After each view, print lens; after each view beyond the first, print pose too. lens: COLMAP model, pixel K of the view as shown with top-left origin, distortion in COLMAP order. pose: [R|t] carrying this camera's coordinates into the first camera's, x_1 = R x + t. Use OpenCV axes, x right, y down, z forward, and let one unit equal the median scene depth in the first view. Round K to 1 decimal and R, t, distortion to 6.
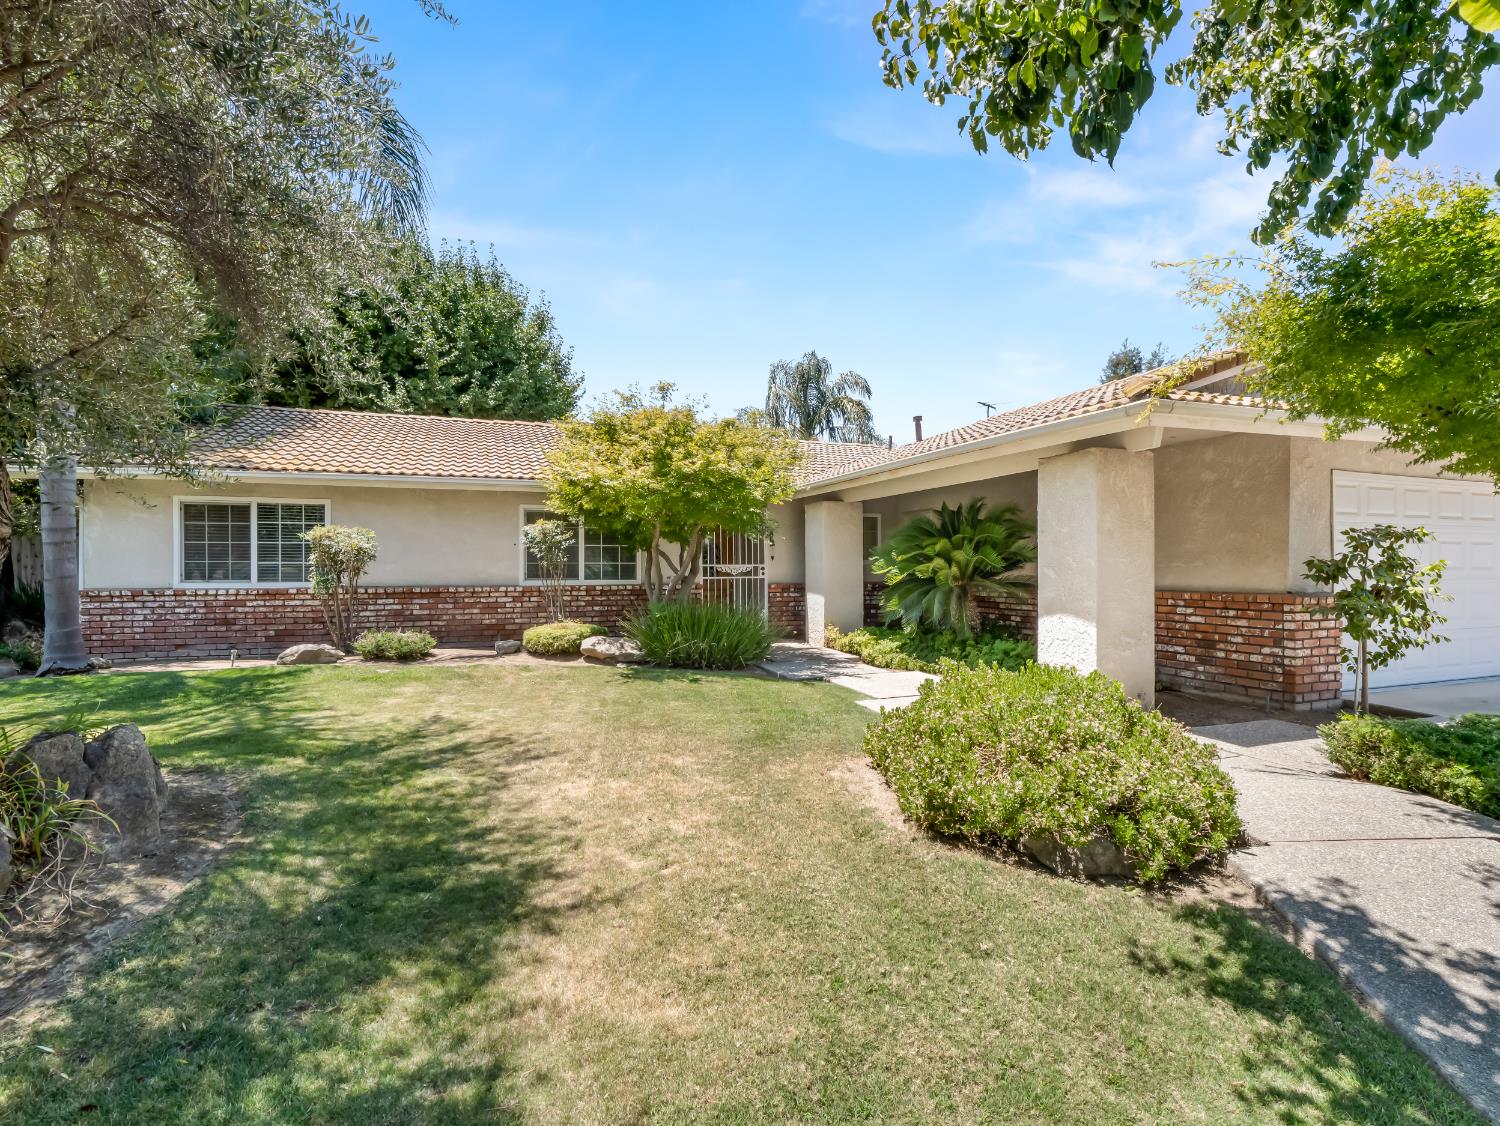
lens RADIAL K [[728.3, 0, 750.0], [0, 728.3, 561.3], [0, 0, 1]] dist [-0.013857, -0.003651]
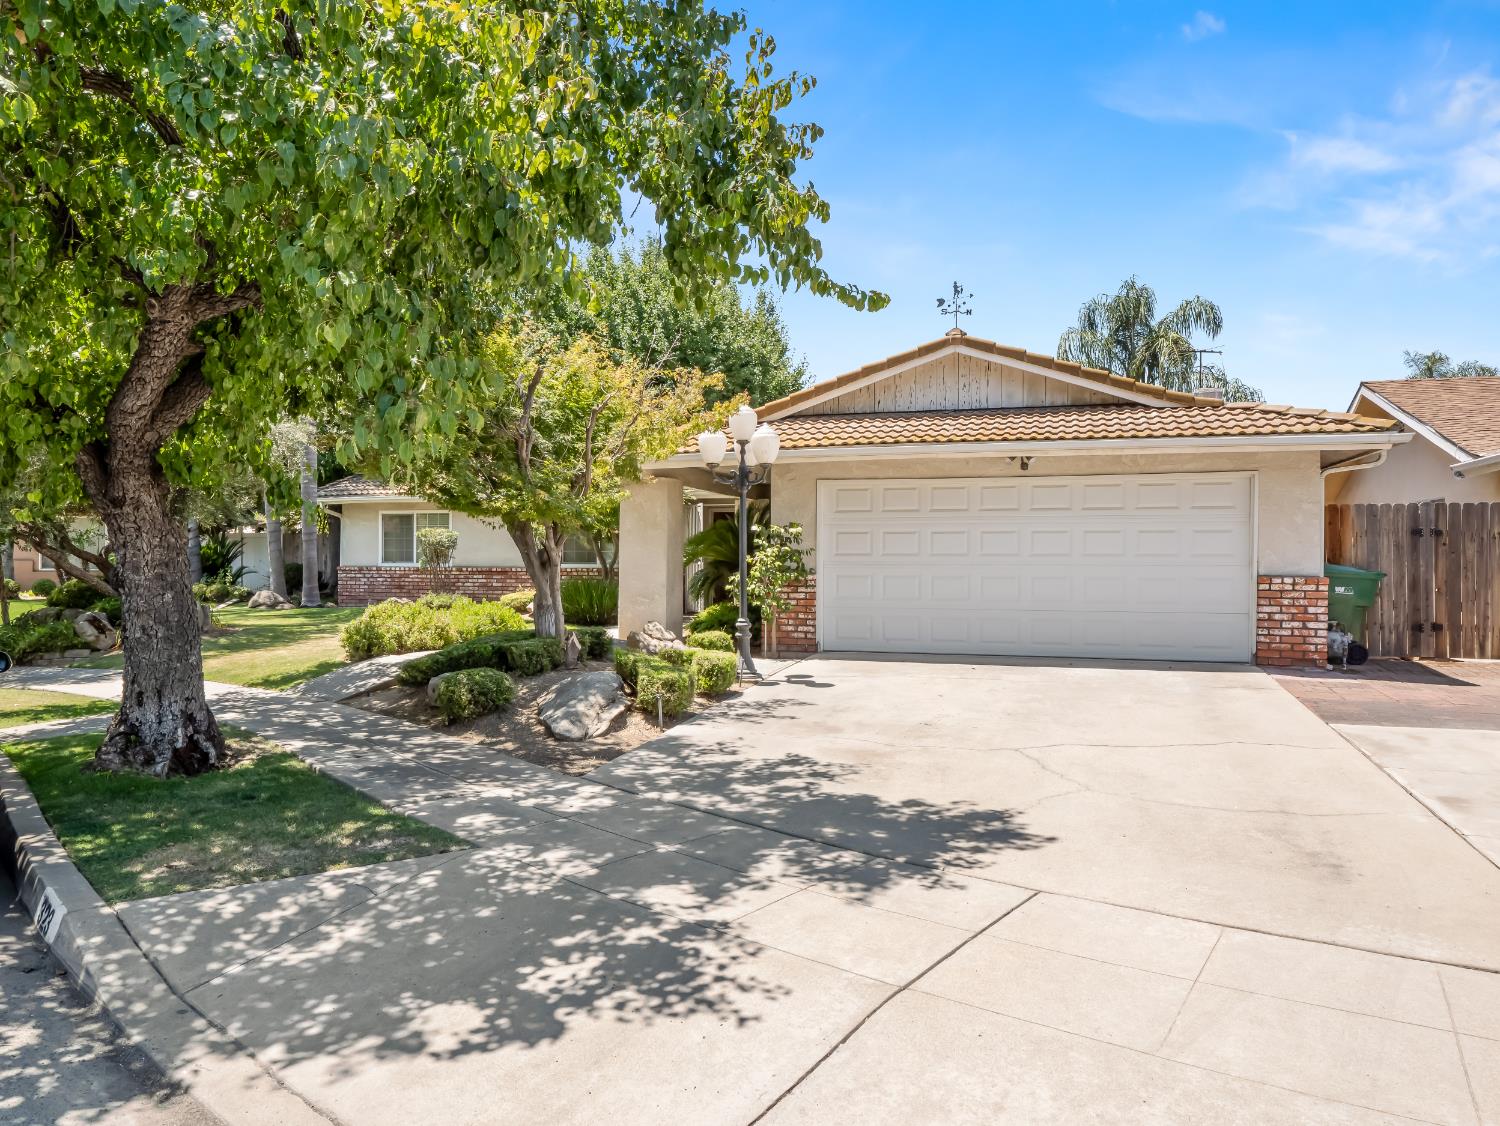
lens RADIAL K [[1057.2, 0, 748.2], [0, 1057.2, 562.2], [0, 0, 1]] dist [0.001192, 0.000057]
pose [[0.779443, 0.004495, -0.626457, 1.383742], [-0.000988, 0.999982, 0.005945, 0.012215], [0.626472, -0.004015, 0.779433, -0.383031]]
